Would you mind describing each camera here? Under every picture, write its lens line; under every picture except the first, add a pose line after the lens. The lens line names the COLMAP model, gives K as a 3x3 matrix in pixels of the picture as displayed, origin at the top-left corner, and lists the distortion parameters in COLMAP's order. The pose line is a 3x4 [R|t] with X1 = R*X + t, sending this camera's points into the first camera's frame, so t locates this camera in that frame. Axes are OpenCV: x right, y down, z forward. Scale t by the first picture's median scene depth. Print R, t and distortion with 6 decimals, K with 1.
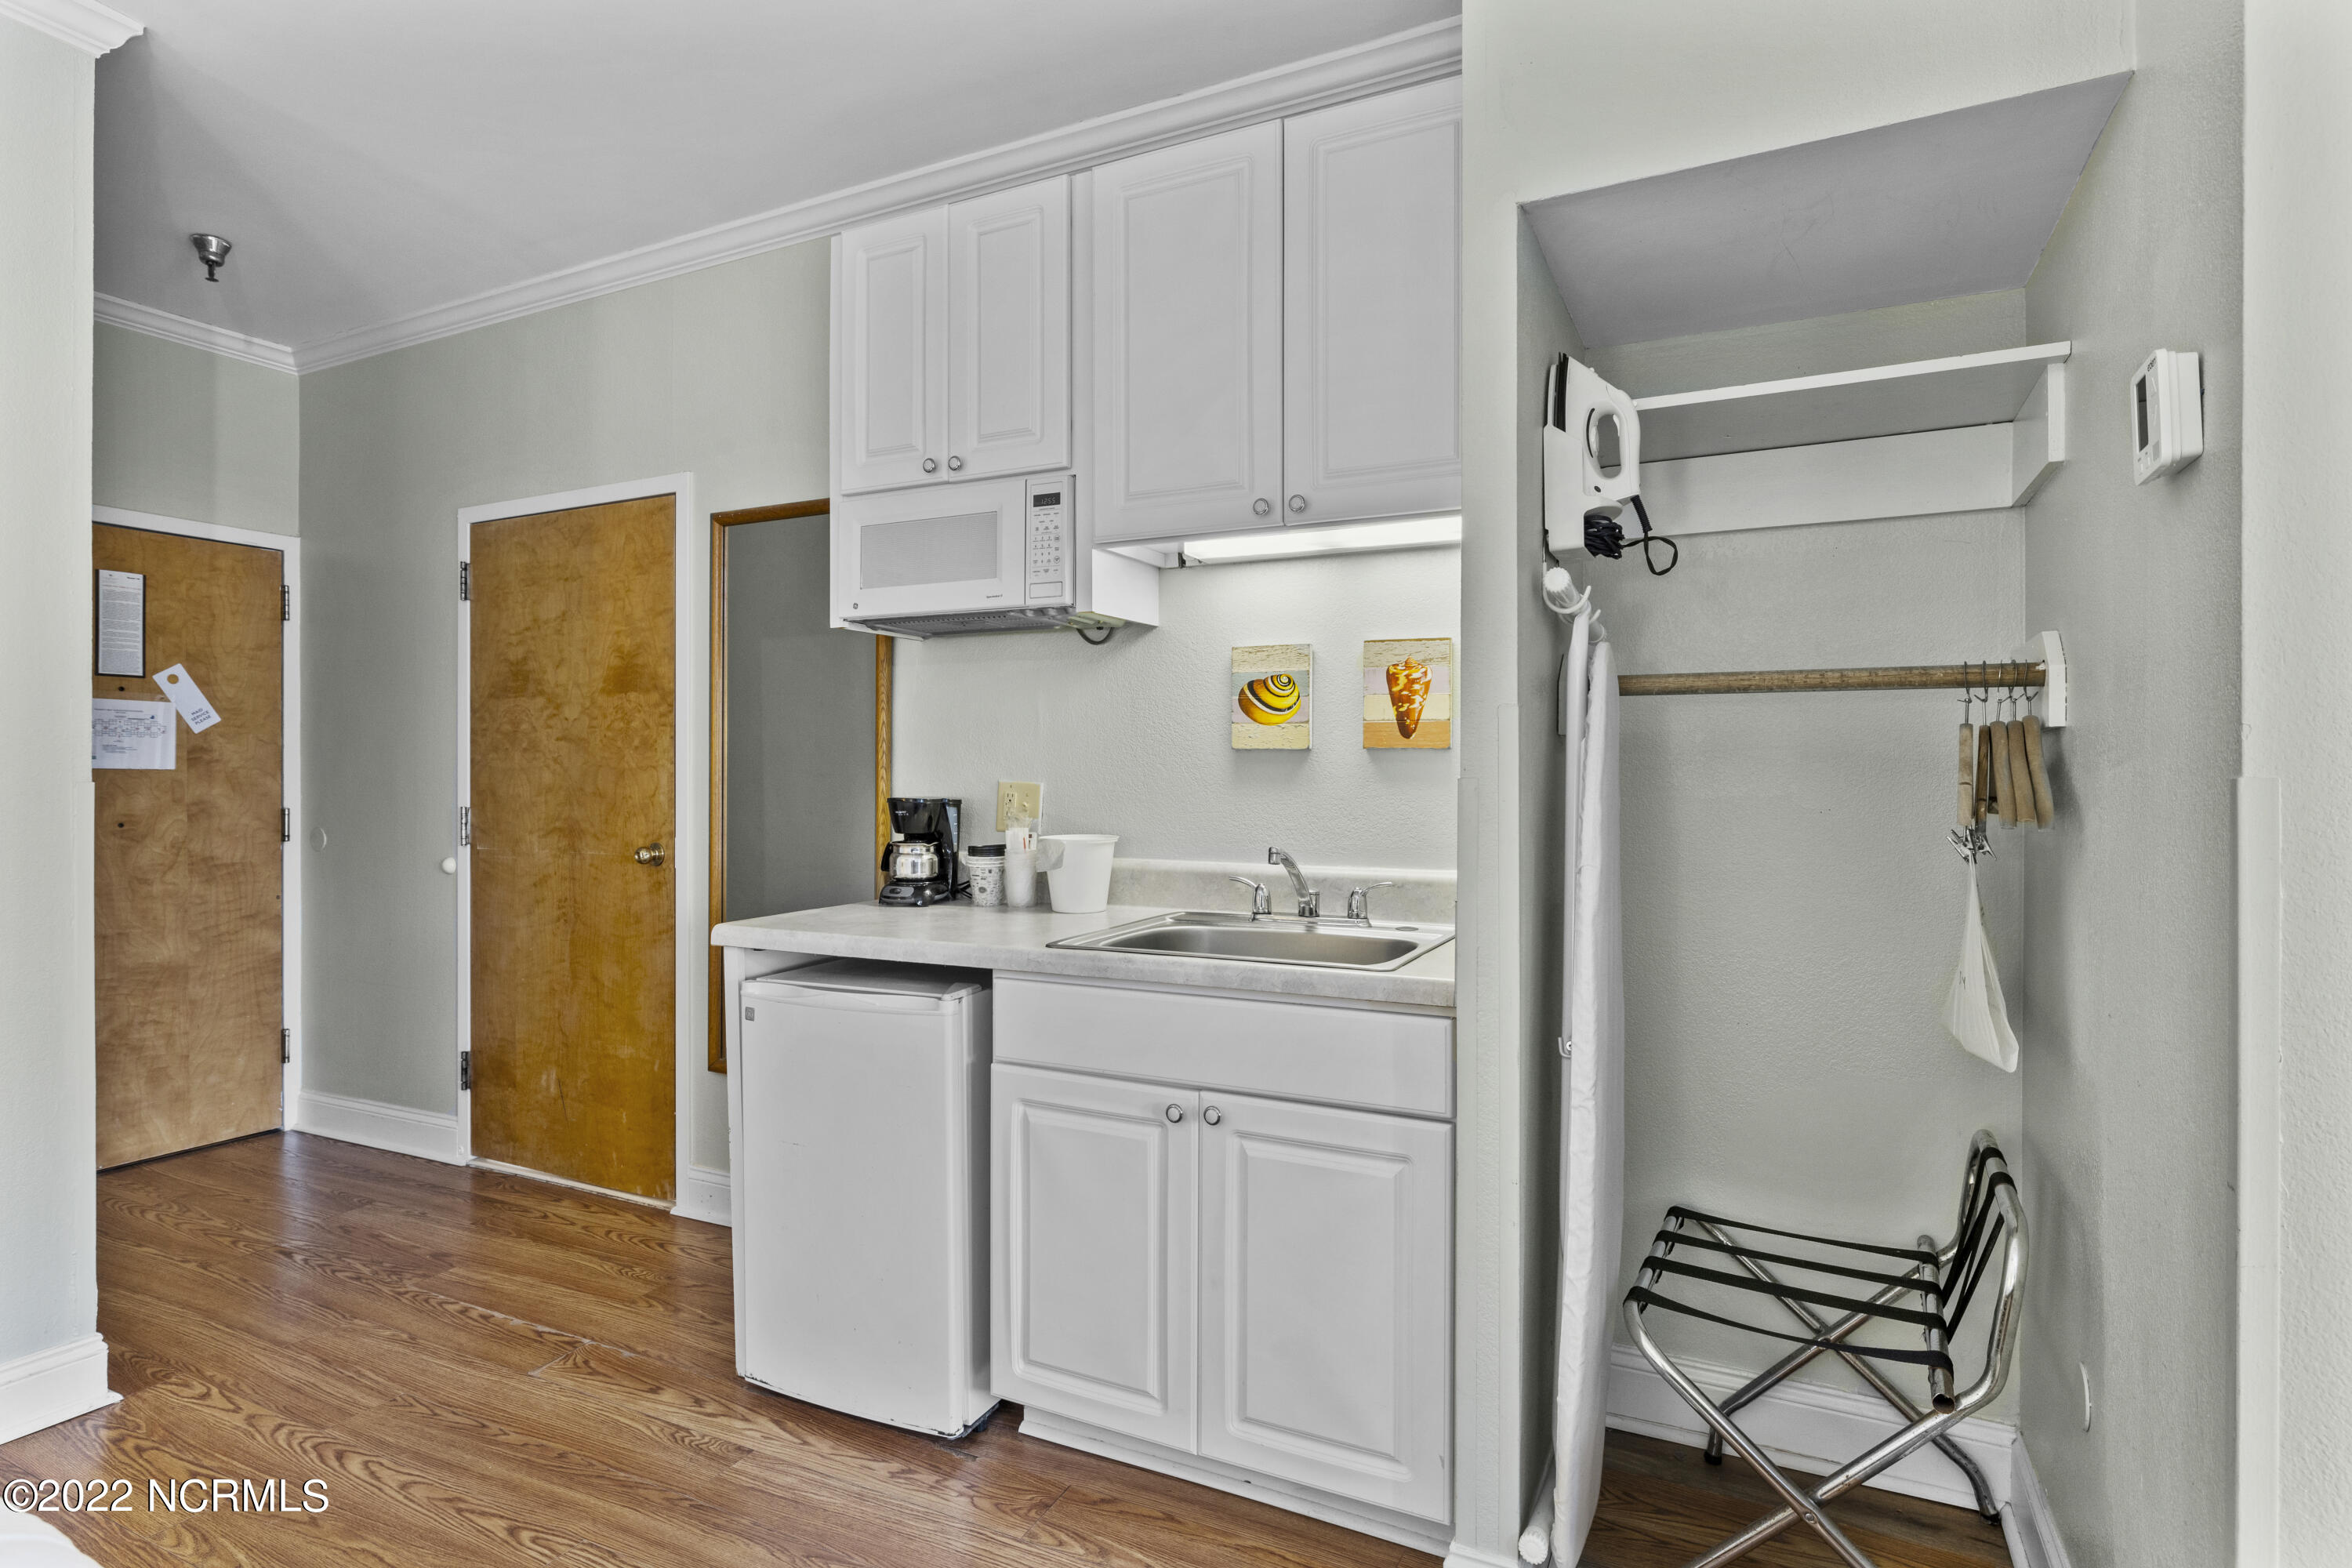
lens RADIAL K [[1180.6, 0, 1175.5], [0, 1180.6, 776.2], [0, 0, 1]] dist [-0.001084, -0.000200]
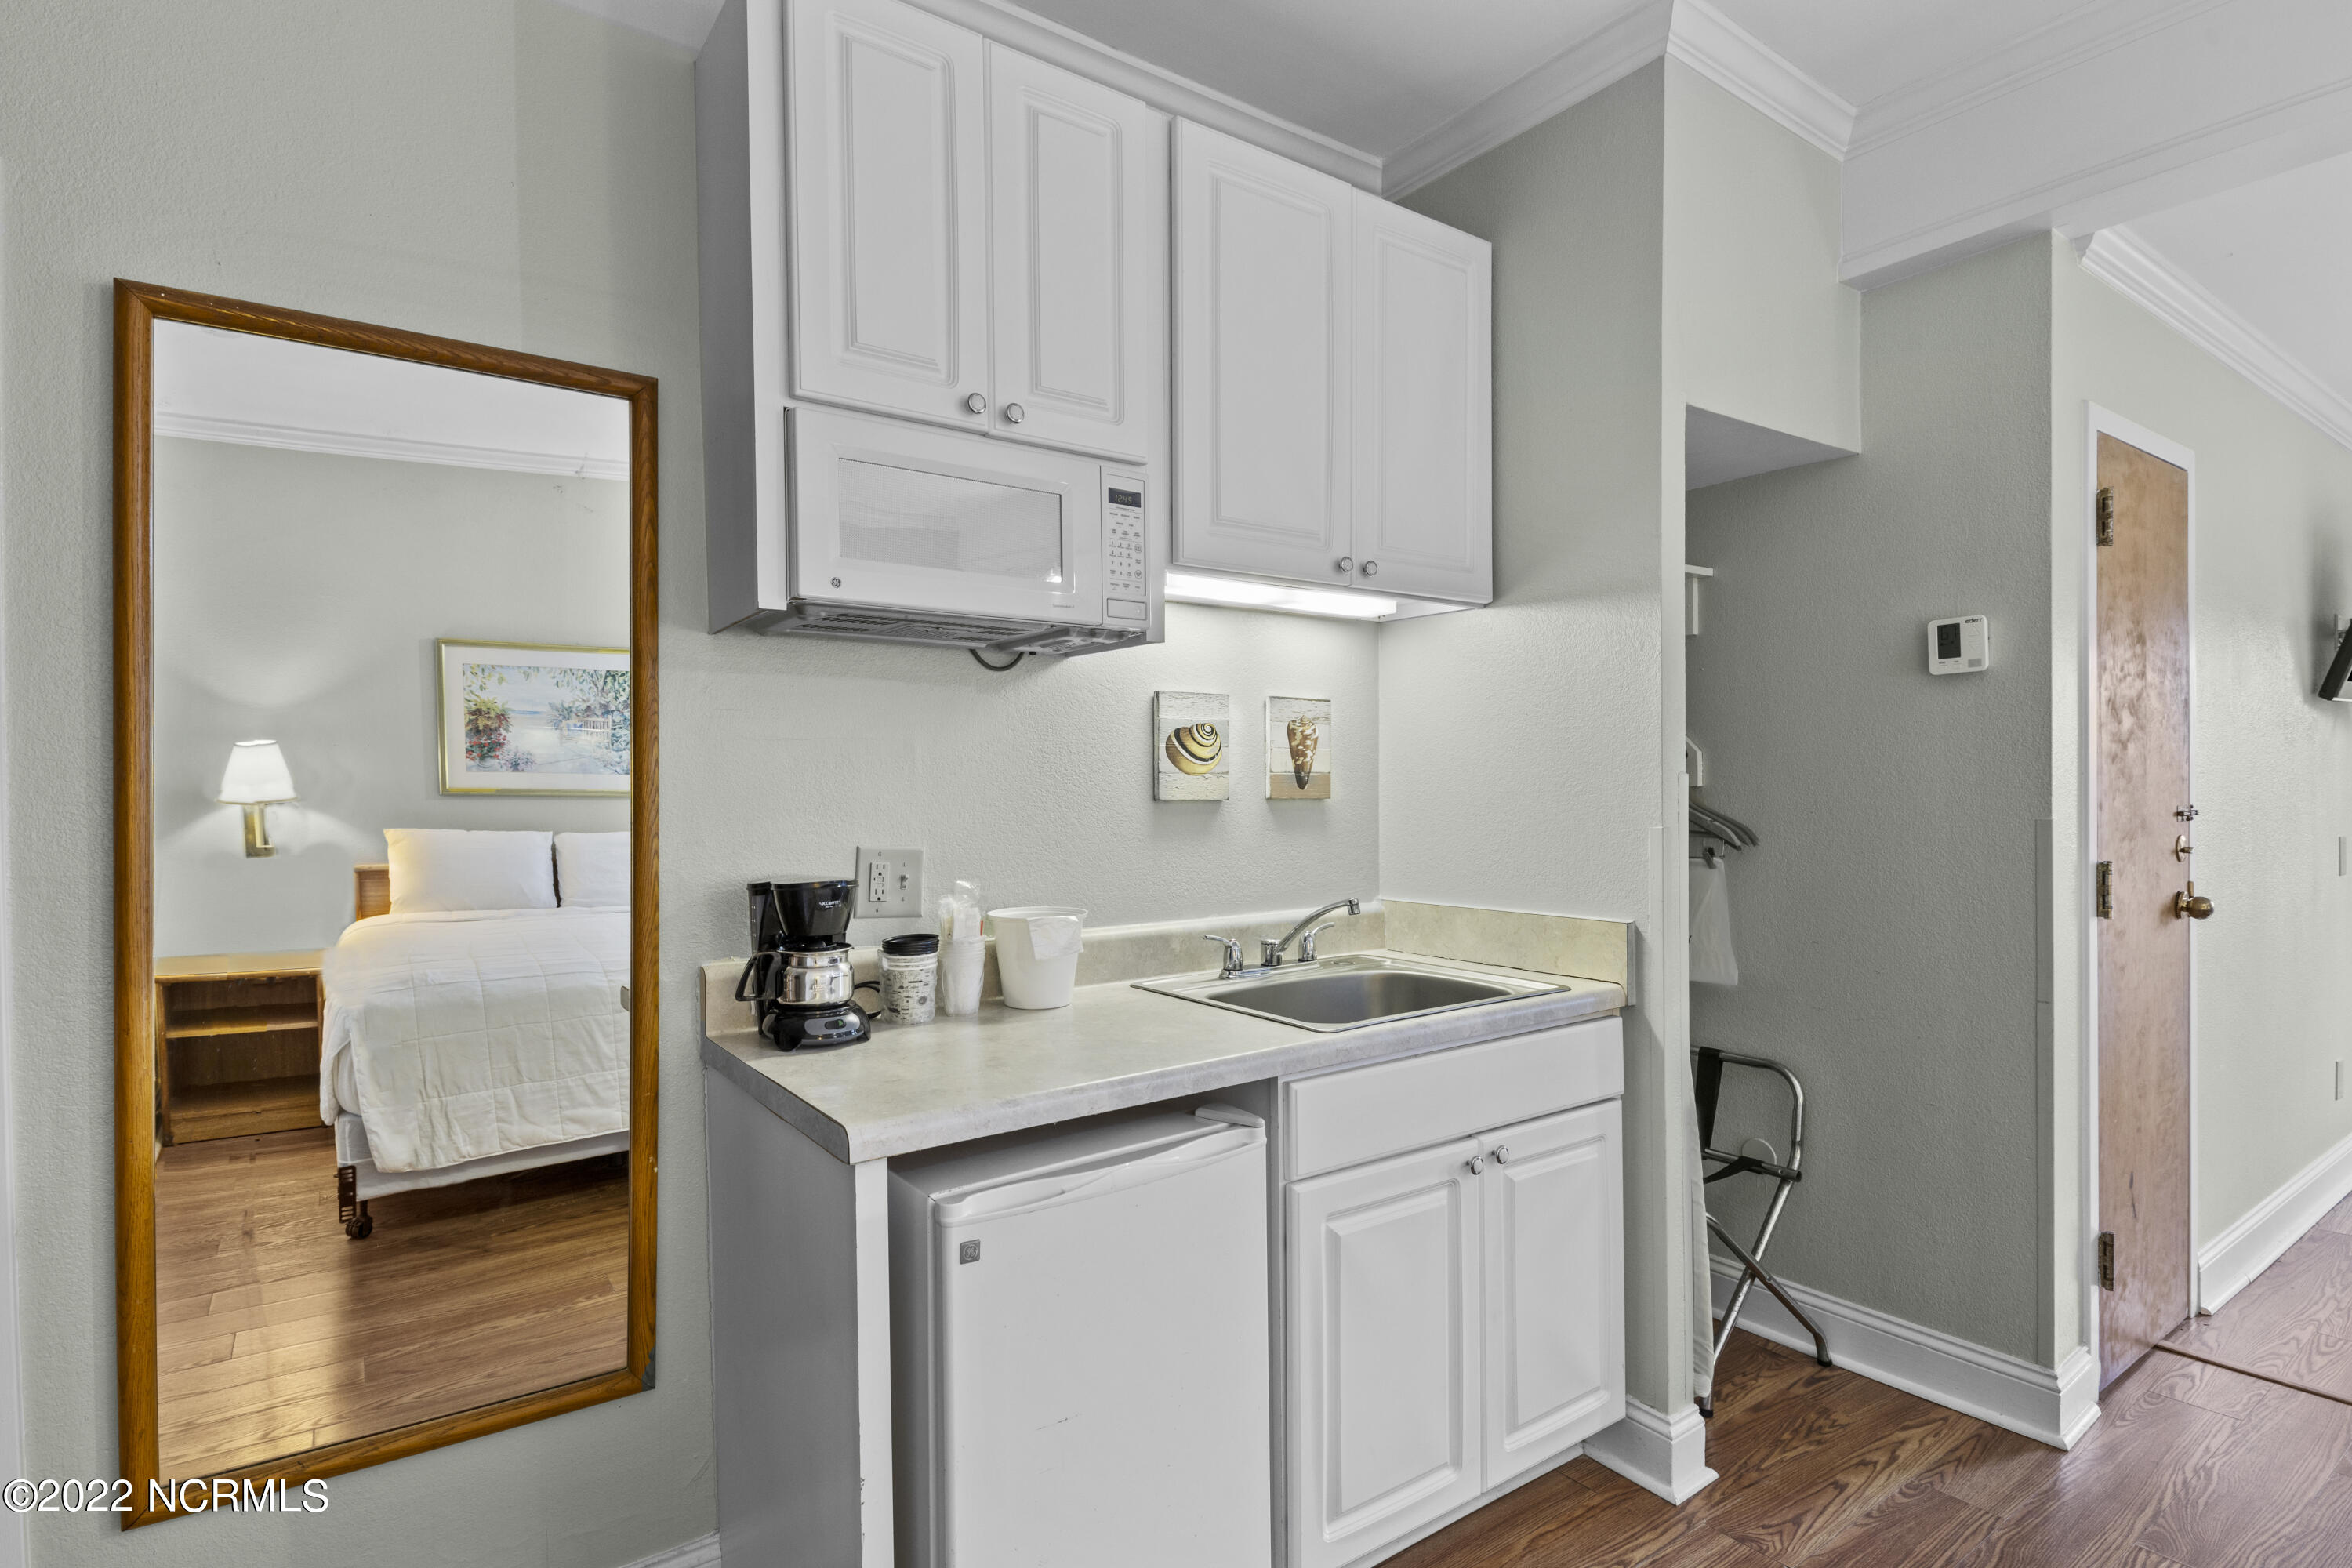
lens RADIAL K [[1165.4, 0, 1161.0], [0, 1165.4, 797.4], [0, 0, 1]] dist [0.018473, -0.003226]
pose [[0.482240, -0.012129, 0.875955, -0.803346], [0.014935, 0.999873, 0.005623, -0.032726], [-0.875912, 0.010371, 0.482360, 0.595250]]
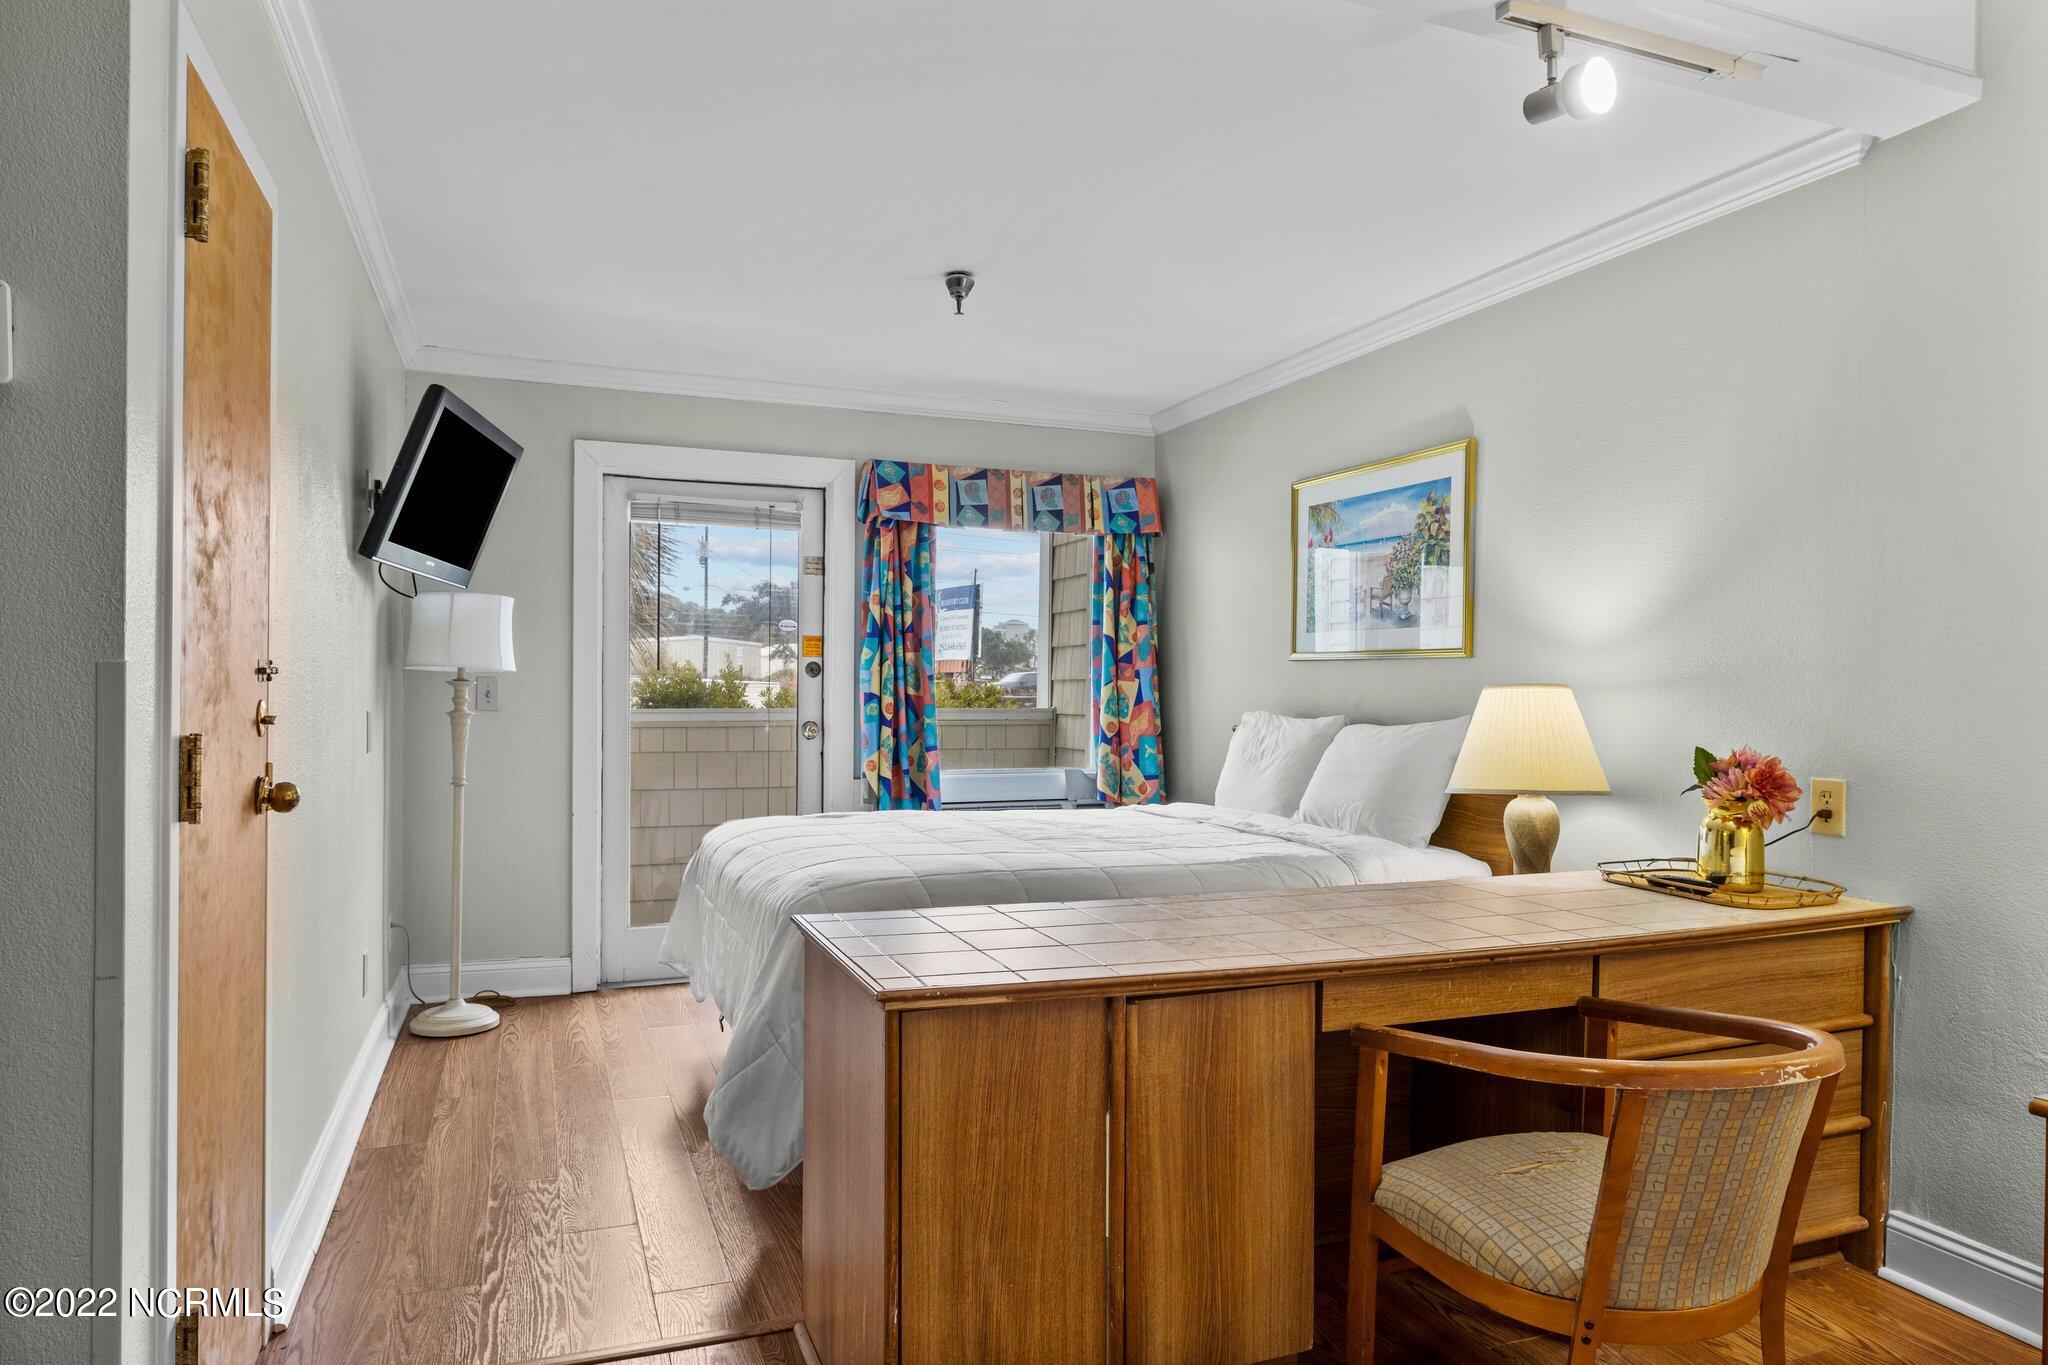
lens RADIAL K [[1261.0, 0, 1021.7], [0, 1261.0, 701.0], [0, 0, 1]] dist [-0.003092, -0.003596]
pose [[-0.733024, -0.016928, 0.679992, -0.331464], [-0.009788, 0.999849, 0.014340, 0.007491], [-0.680132, 0.003856, -0.733079, 0.569821]]
